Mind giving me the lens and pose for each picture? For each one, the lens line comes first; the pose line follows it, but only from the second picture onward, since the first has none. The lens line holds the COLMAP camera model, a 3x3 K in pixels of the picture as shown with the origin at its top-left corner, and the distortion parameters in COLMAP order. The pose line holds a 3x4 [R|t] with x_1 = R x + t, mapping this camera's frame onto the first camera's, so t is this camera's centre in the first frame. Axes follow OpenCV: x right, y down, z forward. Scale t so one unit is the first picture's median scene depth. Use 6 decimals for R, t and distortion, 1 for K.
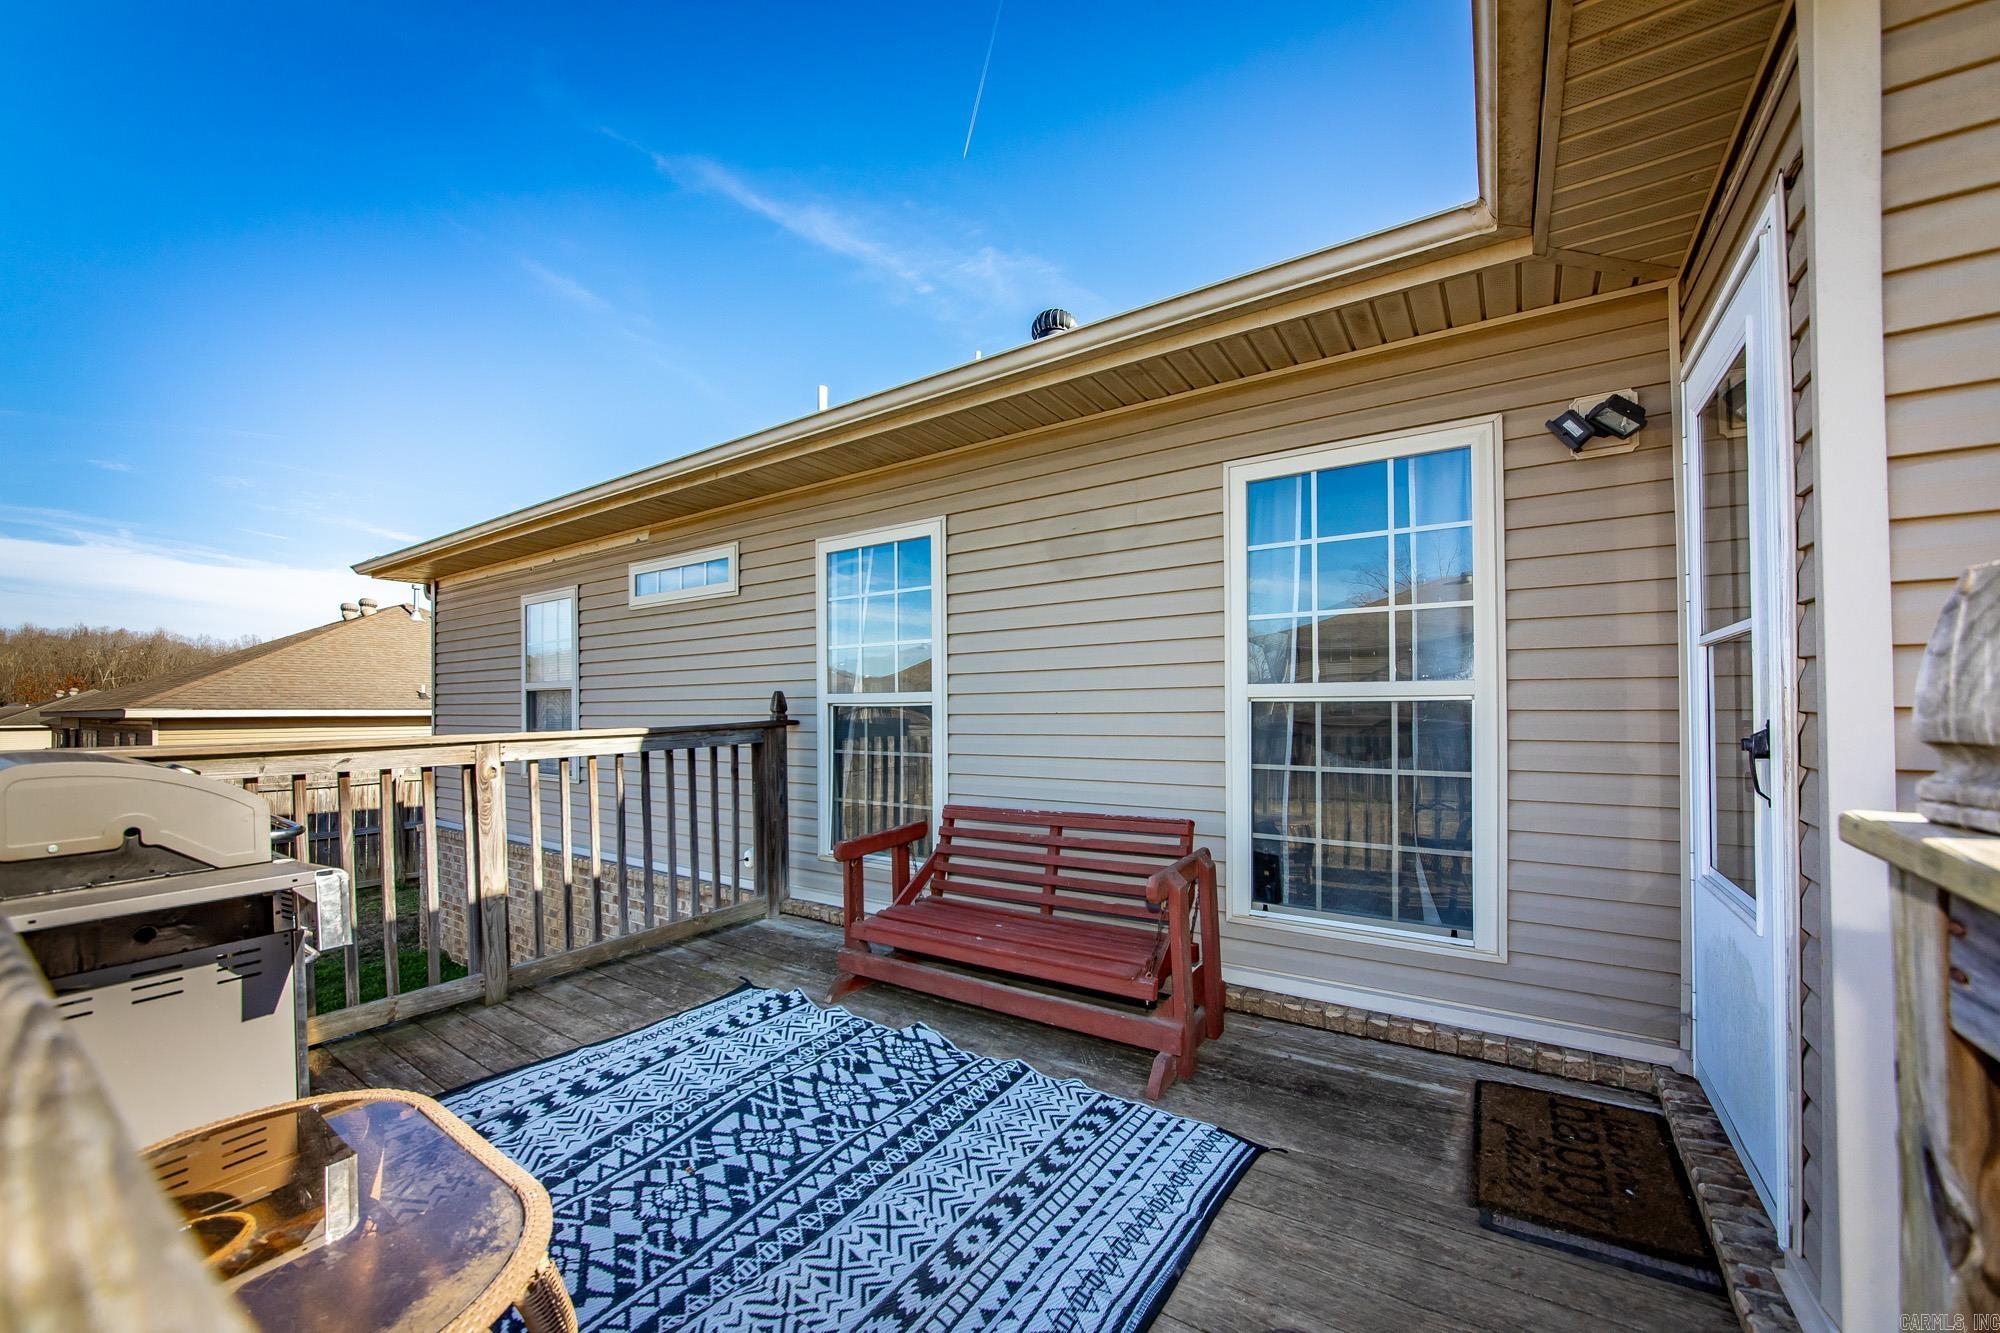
lens RADIAL K [[765.9, 0, 1002.8], [0, 765.9, 710.9], [0, 0, 1]] dist [-0.000112, 0.000004]
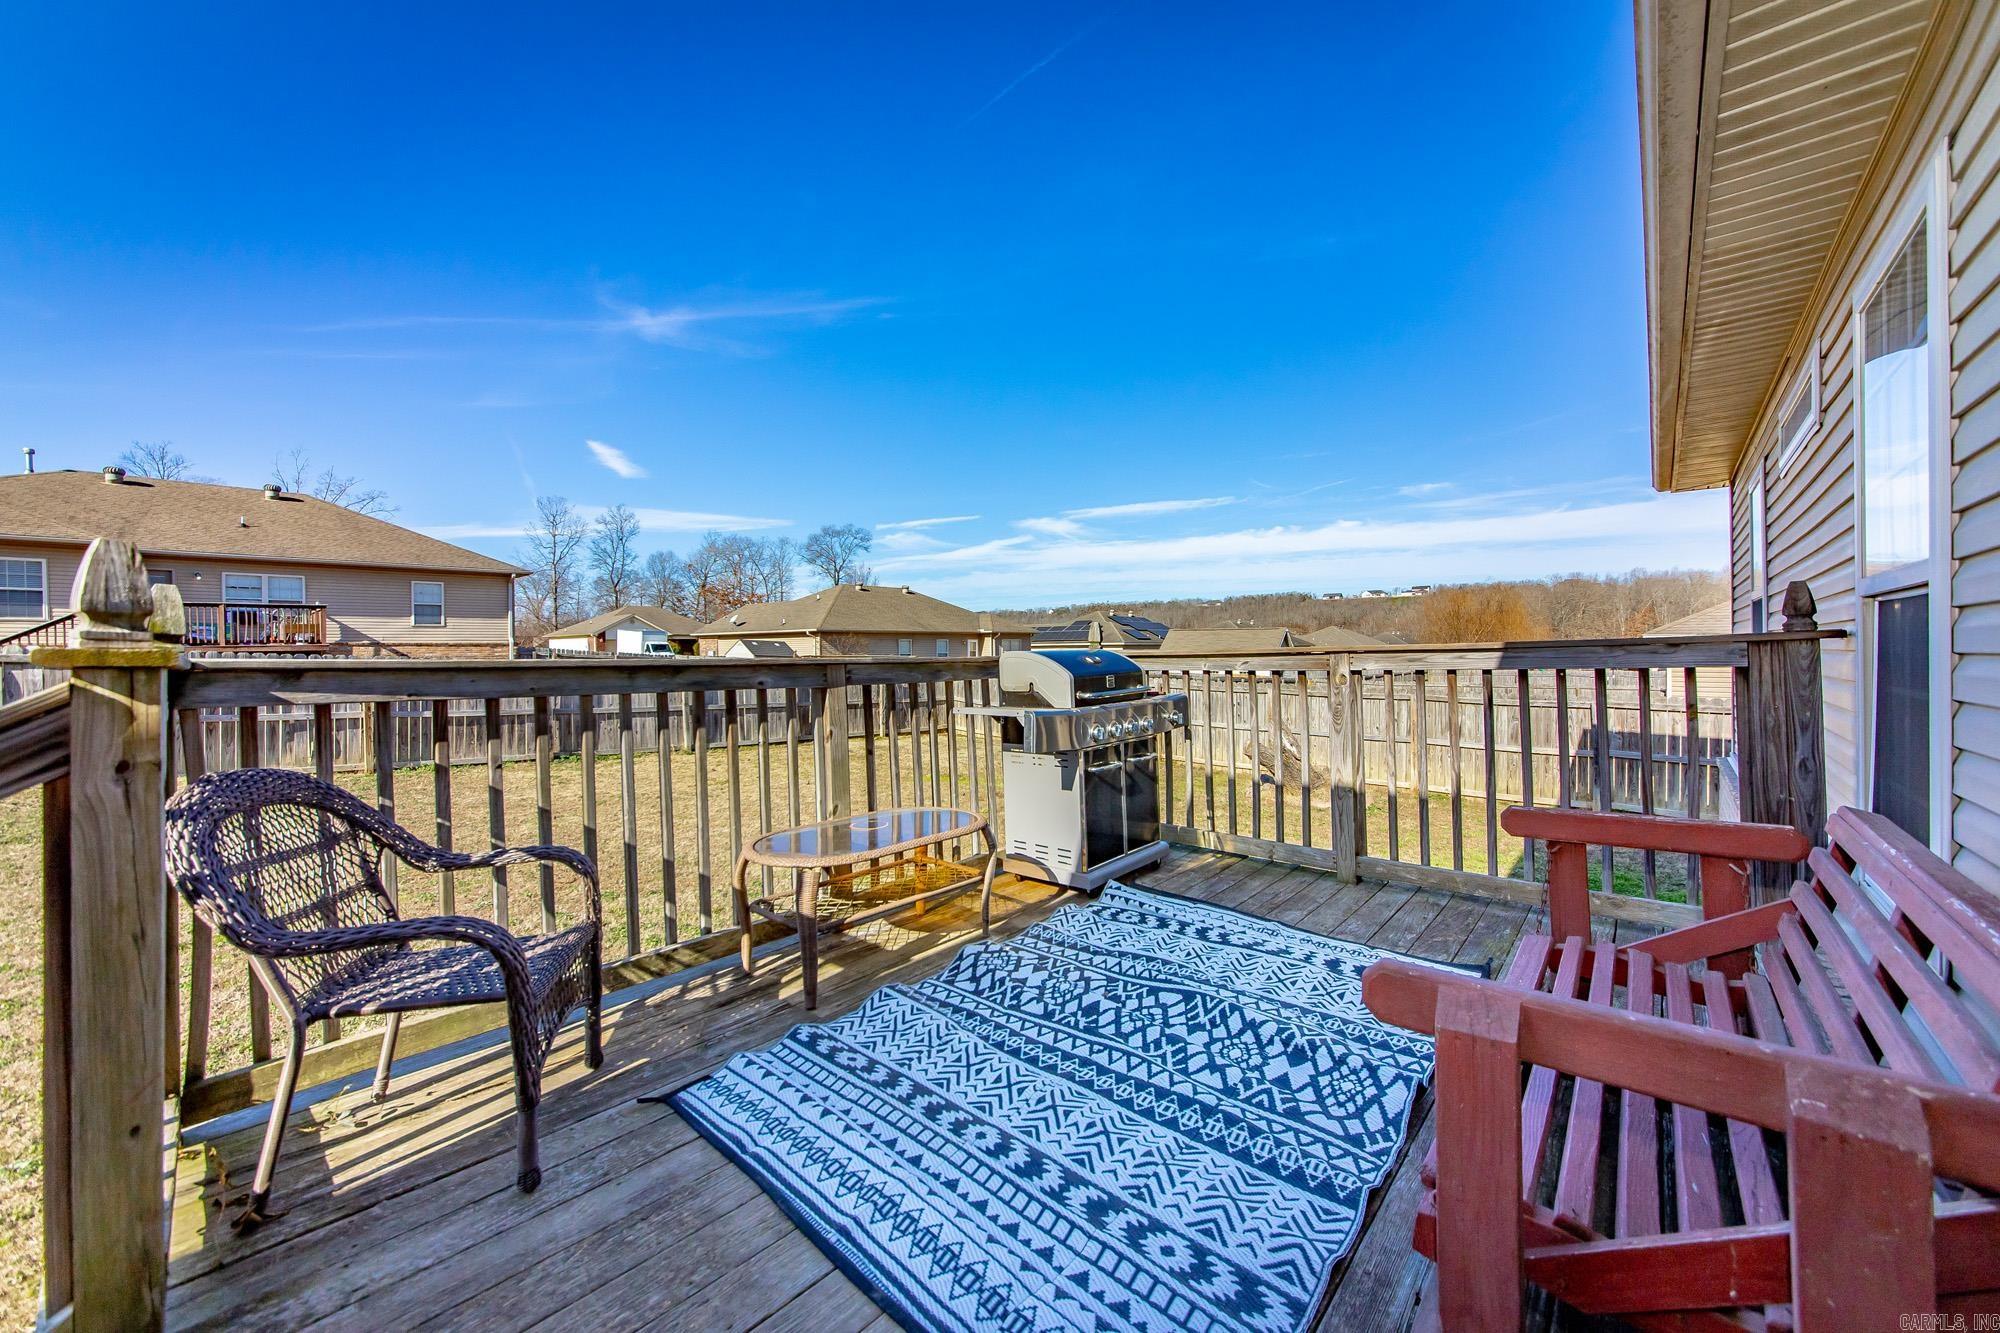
lens RADIAL K [[727.3, 0, 984.2], [0, 727.3, 680.3], [0, 0, 1]] dist [0.000391, 0.000216]
pose [[-0.154175, 0.044344, -0.987048, 0.687563], [0.009104, 0.999014, 0.043459, 0.039001], [0.988002, -0.002286, -0.154426, 0.902055]]
